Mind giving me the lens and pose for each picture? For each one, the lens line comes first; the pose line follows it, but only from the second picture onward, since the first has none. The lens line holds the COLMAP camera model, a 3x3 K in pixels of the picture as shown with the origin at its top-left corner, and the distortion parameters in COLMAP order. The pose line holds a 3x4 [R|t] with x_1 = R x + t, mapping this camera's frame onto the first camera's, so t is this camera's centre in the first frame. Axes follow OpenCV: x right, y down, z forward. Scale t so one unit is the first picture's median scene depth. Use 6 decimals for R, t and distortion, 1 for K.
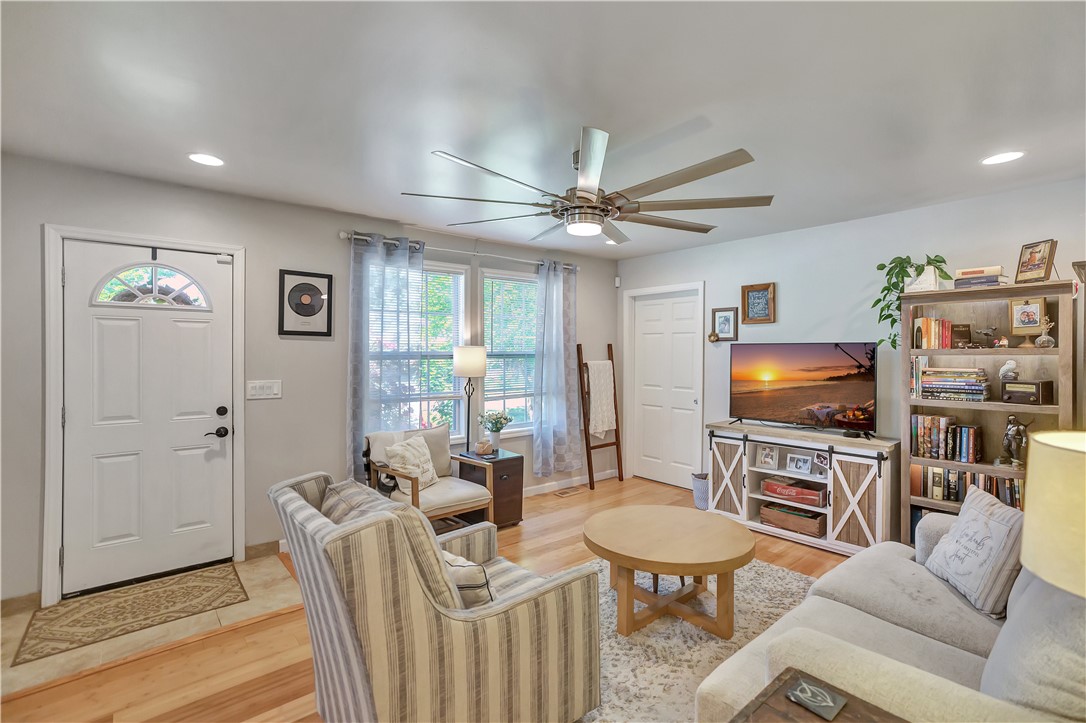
lens RADIAL K [[508.0, 0, 543.0], [0, 508.0, 361.5], [0, 0, 1]] dist [-0.041610, 0.031642]
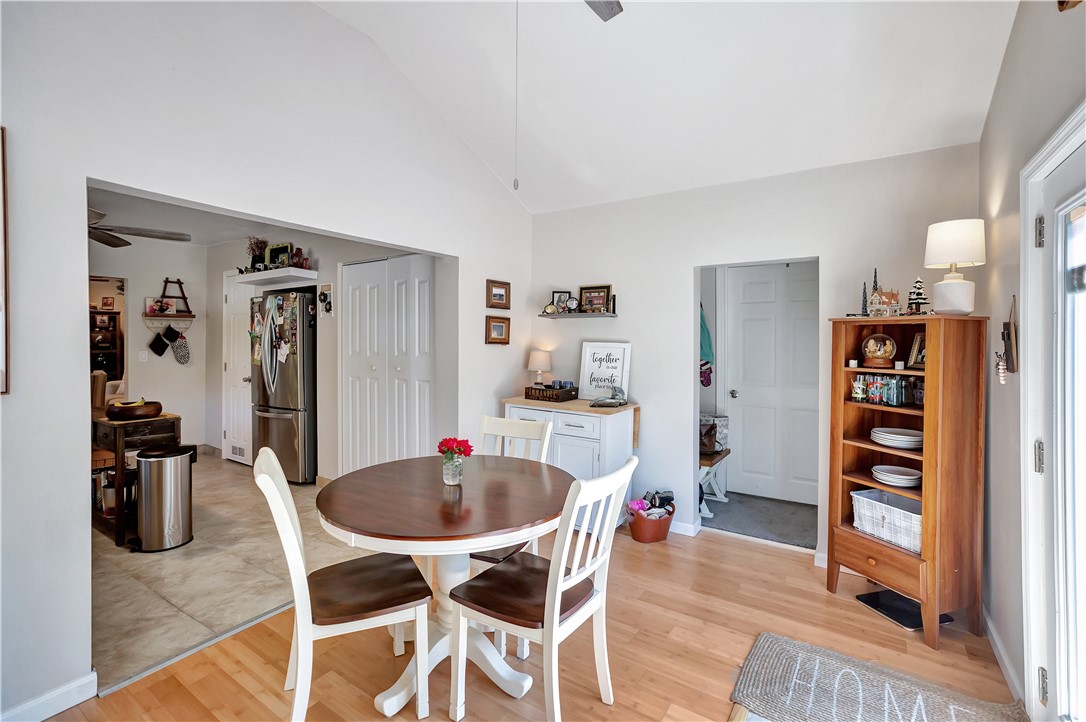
lens RADIAL K [[519.1, 0, 542.2], [0, 519.1, 340.1], [0, 0, 1]] dist [-0.001557, 0.024068]
pose [[-0.234042, -0.009500, 0.972180, -2.116095], [0.015193, 0.999794, 0.013427, 0.016784], [-0.972108, 0.017913, -0.233850, -0.629748]]
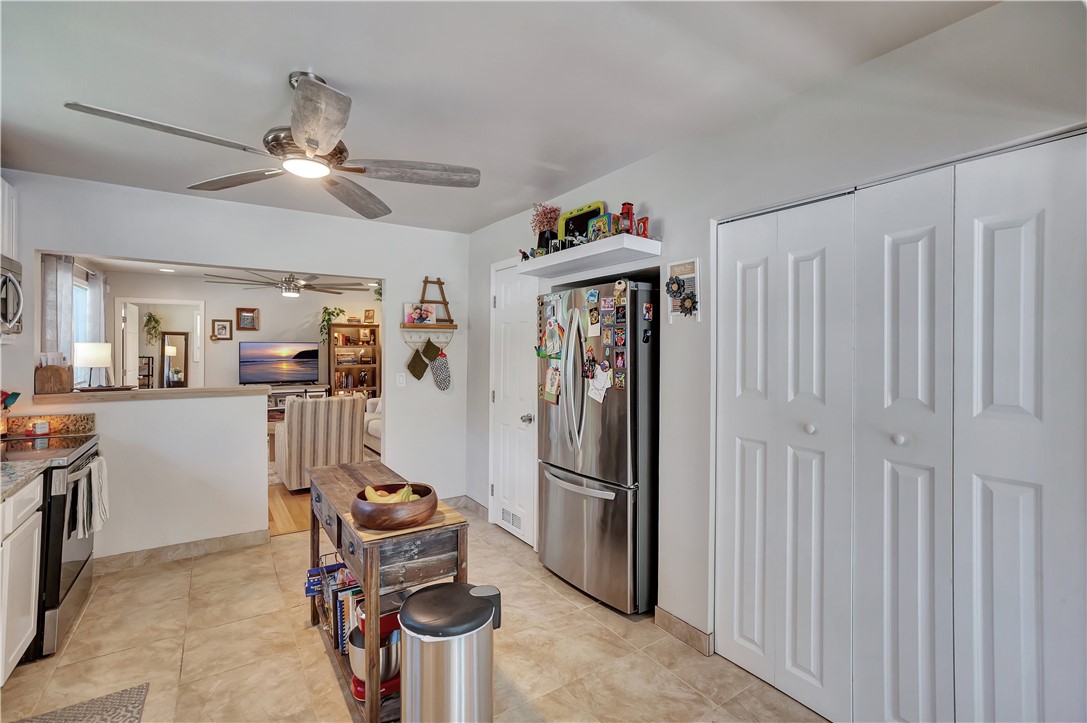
lens RADIAL K [[501.9, 0, 545.5], [0, 501.9, 343.0], [0, 0, 1]] dist [-0.040853, 0.029755]
pose [[0.123188, 0.004671, 0.992372, -1.396466], [0.016195, 0.999846, -0.006717, -0.003368], [-0.992251, 0.016898, 0.123093, -0.297735]]
